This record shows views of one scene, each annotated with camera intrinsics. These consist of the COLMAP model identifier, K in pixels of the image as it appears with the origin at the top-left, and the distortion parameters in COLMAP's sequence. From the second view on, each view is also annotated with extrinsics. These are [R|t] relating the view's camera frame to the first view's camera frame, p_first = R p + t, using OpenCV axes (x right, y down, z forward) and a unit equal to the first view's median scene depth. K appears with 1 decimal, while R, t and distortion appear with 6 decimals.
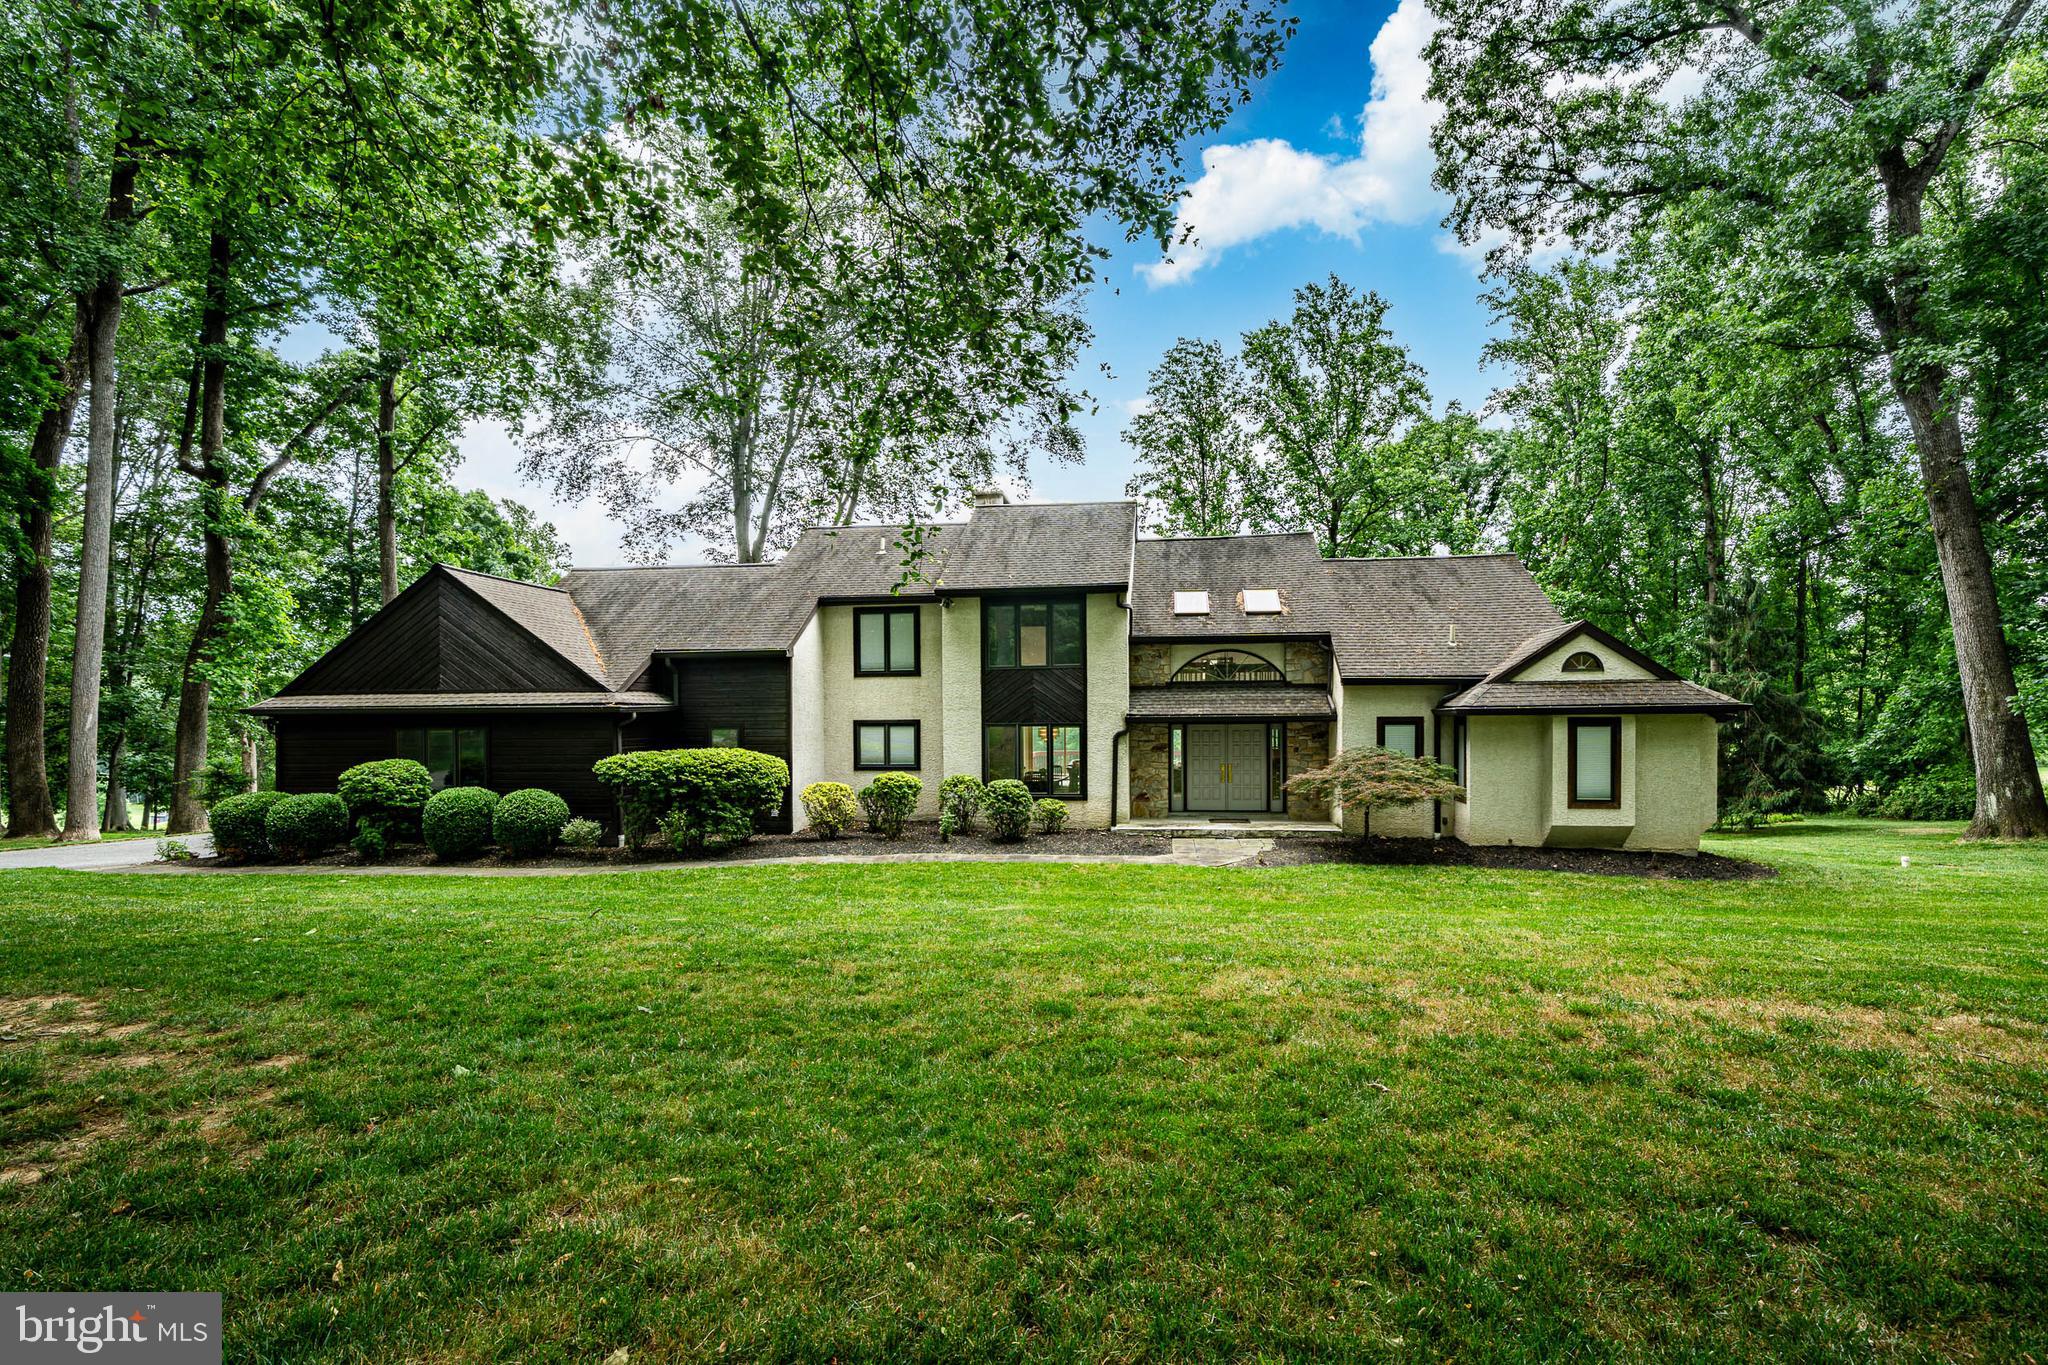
lens RADIAL K [[926.0, 0, 1032.8], [0, 926.0, 726.6], [0, 0, 1]] dist [-0.000870, 0.000154]
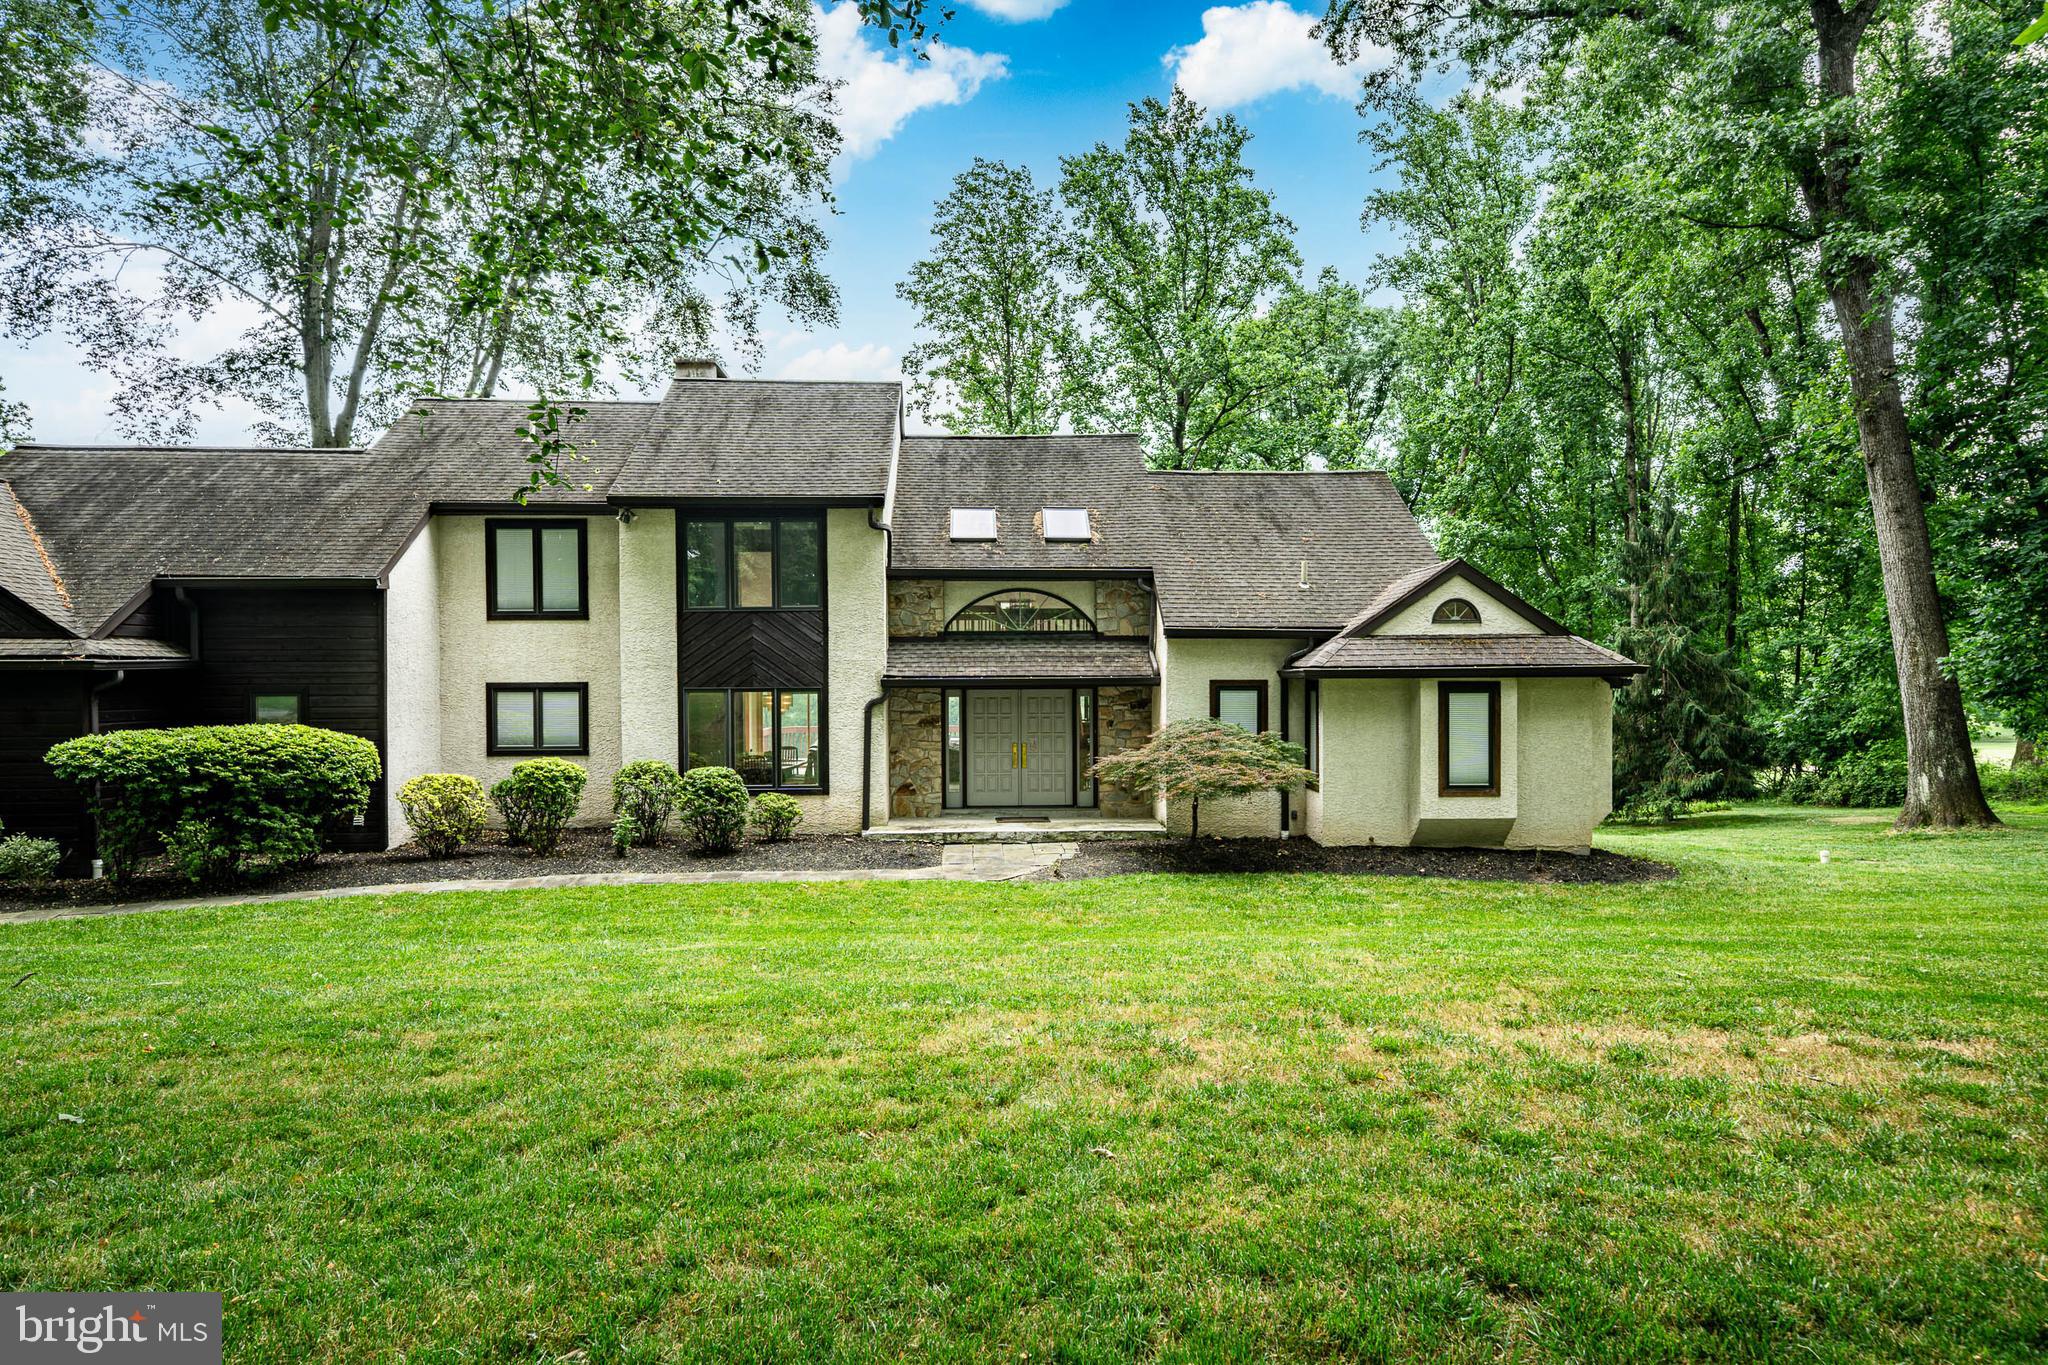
lens RADIAL K [[1286.1, 0, 1018.3], [0, 1286.1, 692.9], [0, 0, 1]] dist [0.028688, 0.000078]
pose [[0.983688, 0.000835, 0.179880, 0.023636], [-0.000844, 1.000000, -0.000026, 0.000158], [-0.179880, -0.000127, 0.983689, -0.013446]]
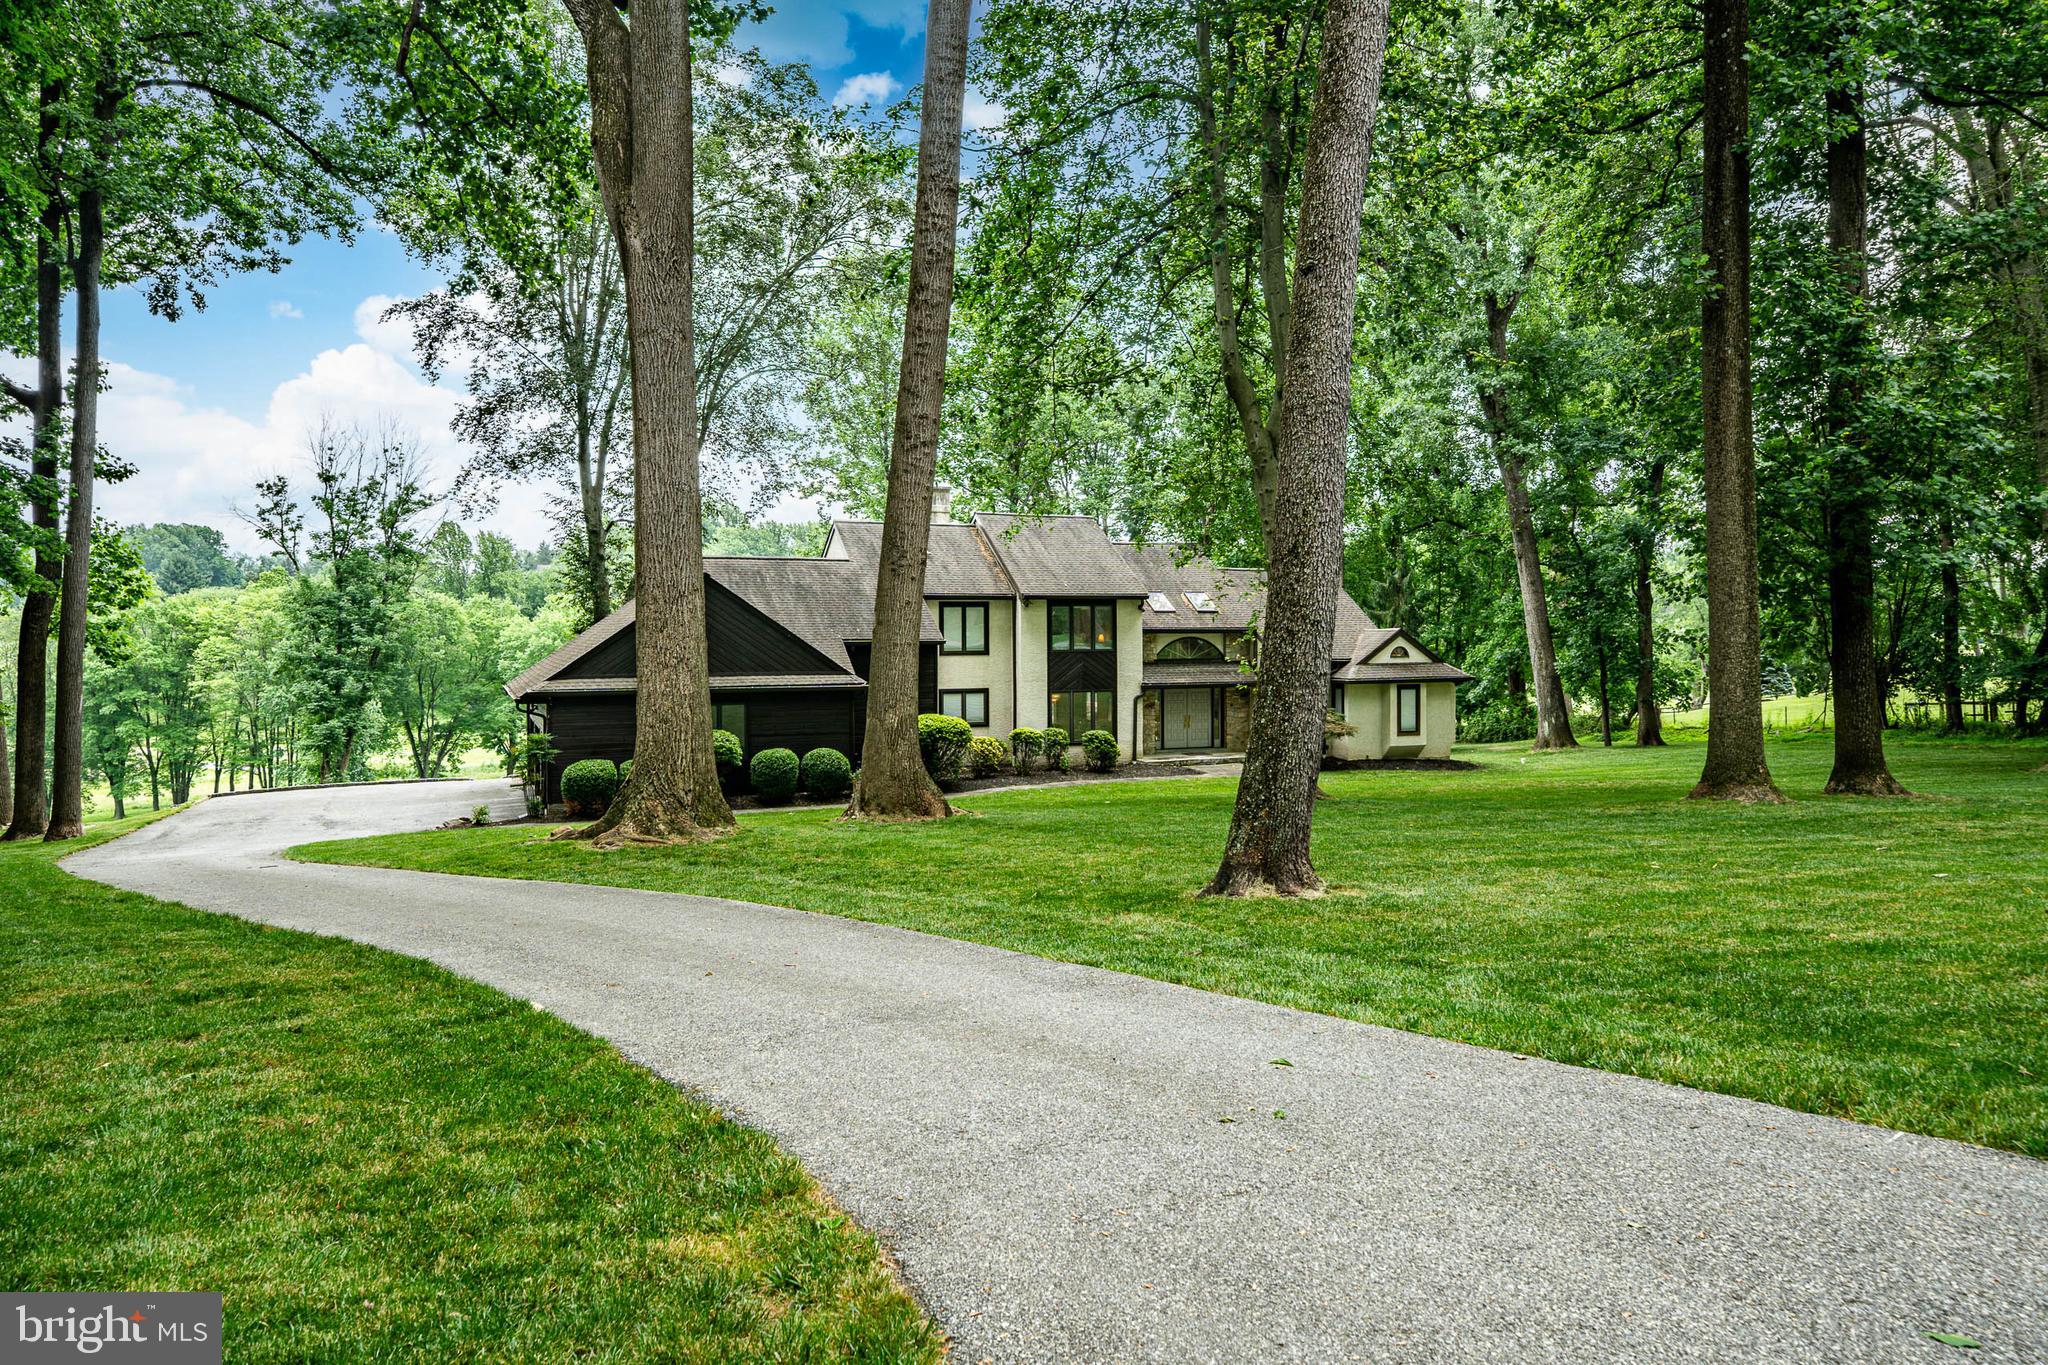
lens RADIAL K [[1461.7, 0, 1030.3], [0, 1461.7, 645.7], [0, 0, 1]] dist [0.054776, 0.001891]
pose [[0.865864, -0.003381, 0.500269, -1.191403], [0.004292, 0.999991, -0.000671, -0.071074], [-0.500262, 0.002728, 0.865870, -0.895955]]
